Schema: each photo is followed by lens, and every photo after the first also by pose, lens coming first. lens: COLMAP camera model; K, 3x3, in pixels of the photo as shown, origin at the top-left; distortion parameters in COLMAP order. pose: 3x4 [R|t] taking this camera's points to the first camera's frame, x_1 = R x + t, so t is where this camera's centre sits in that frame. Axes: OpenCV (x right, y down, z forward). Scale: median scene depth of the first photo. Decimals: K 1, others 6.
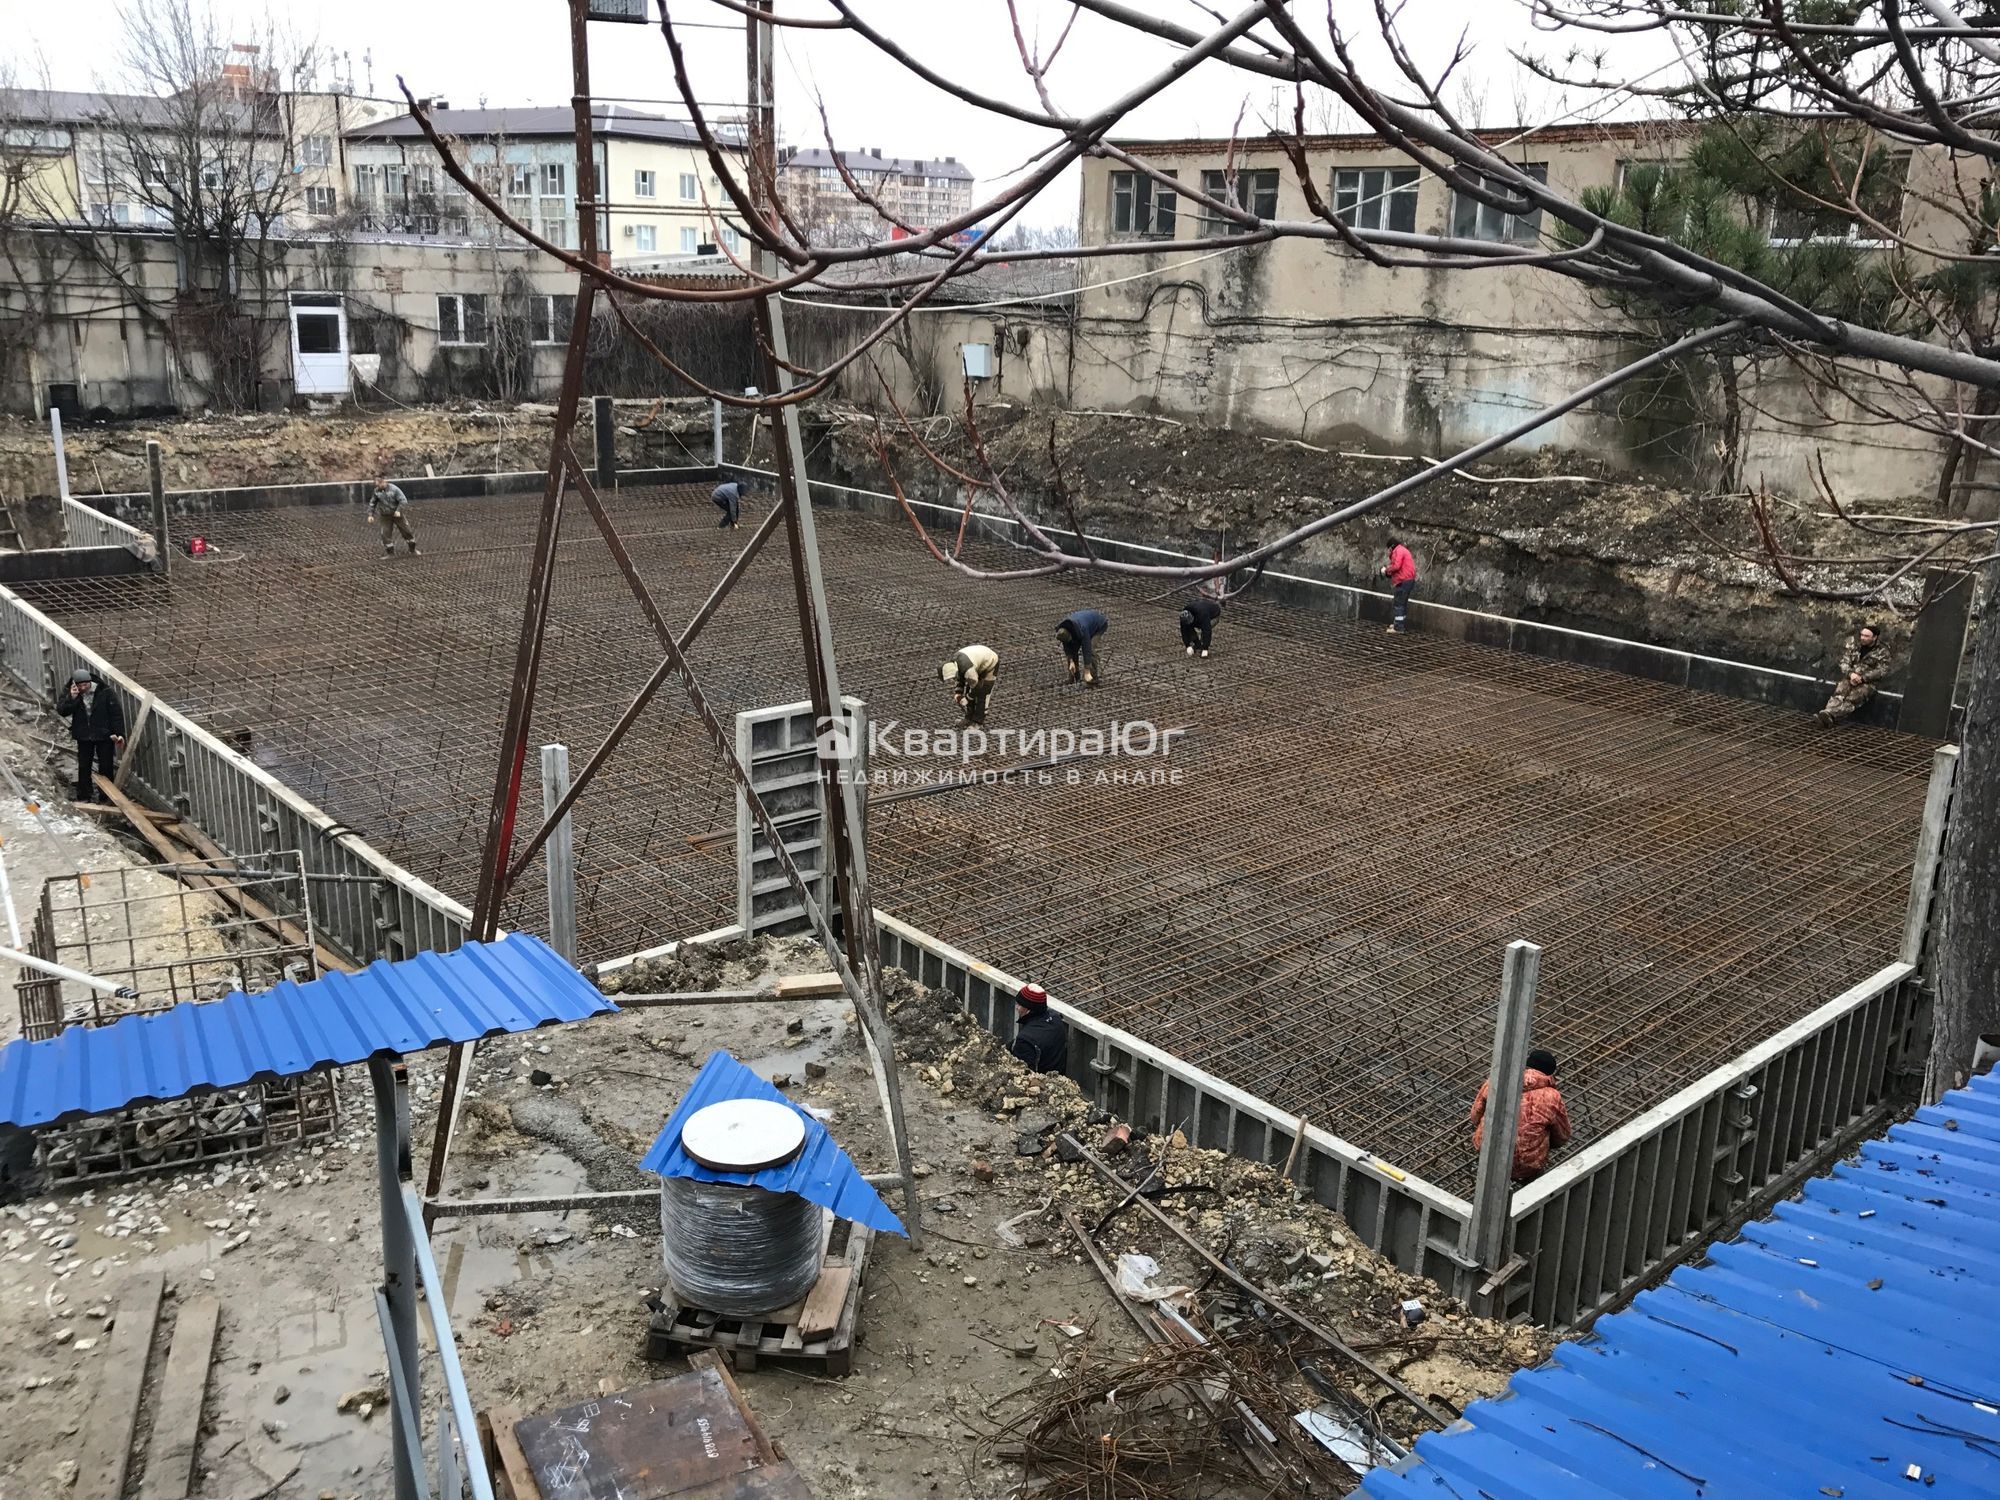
lens RADIAL K [[1817.0, 0, 1000.0], [0, 1817.0, 750.0], [0, 0, 1]] dist [-0.006783, 0.108815]
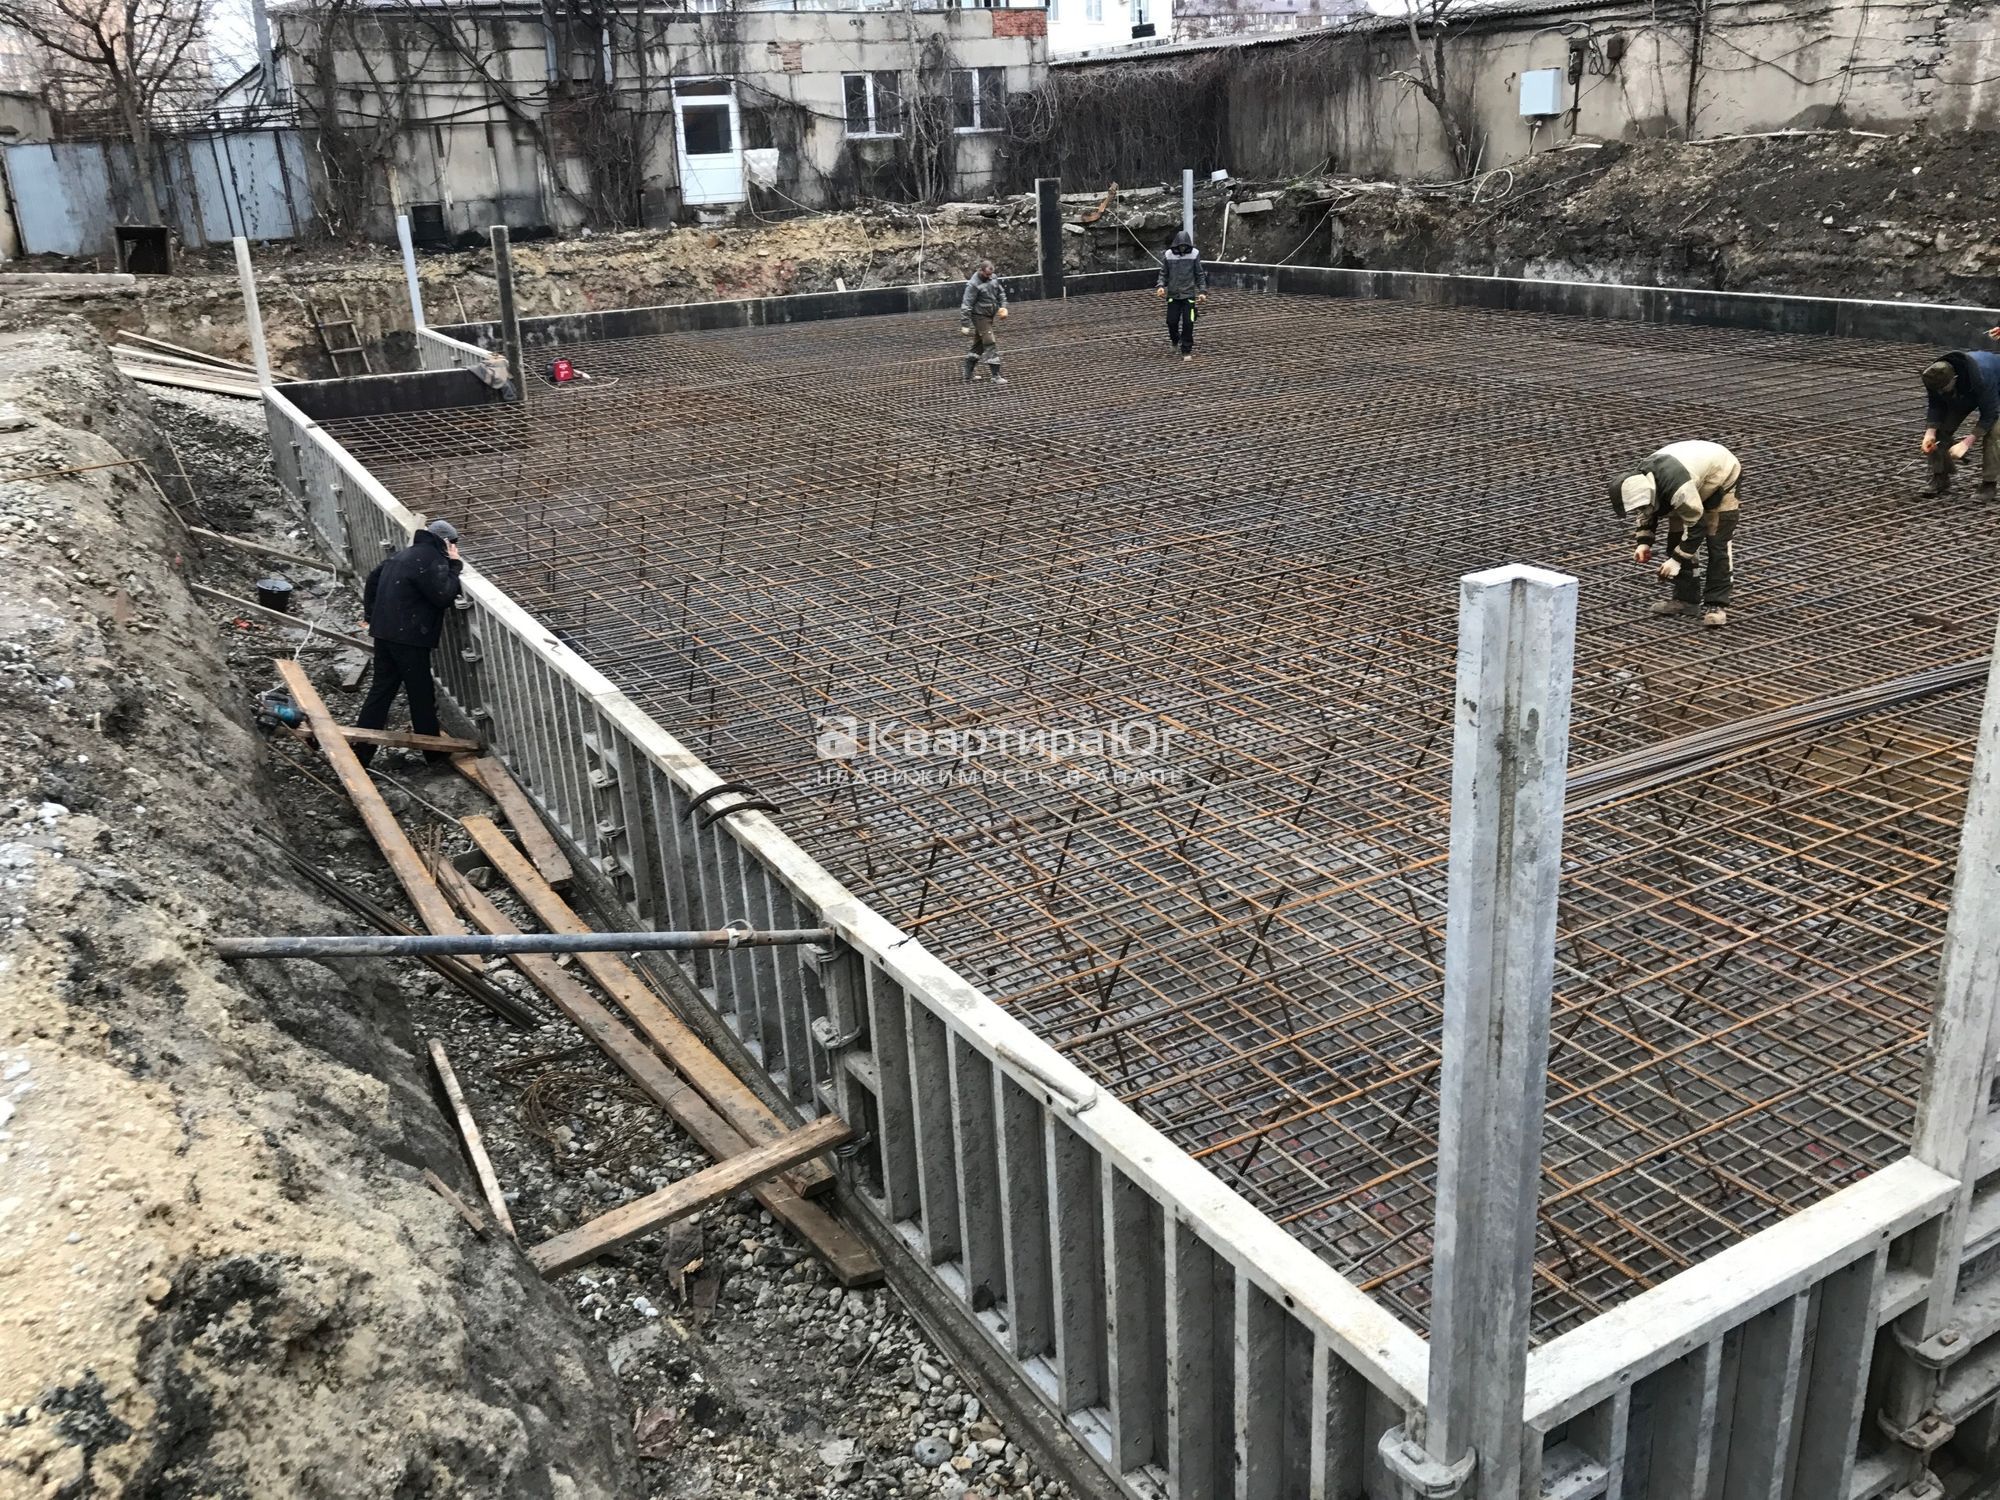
lens RADIAL K [[1794.1, 0, 1000.0], [0, 1794.1, 750.0], [0, 0, 1]] dist [0.153963, -0.274344]
pose [[0.977638, -0.002488, -0.210278, -0.074683], [0.016552, 0.997738, 0.065148, 0.001237], [0.209640, -0.067171, 0.975469, 0.212678]]
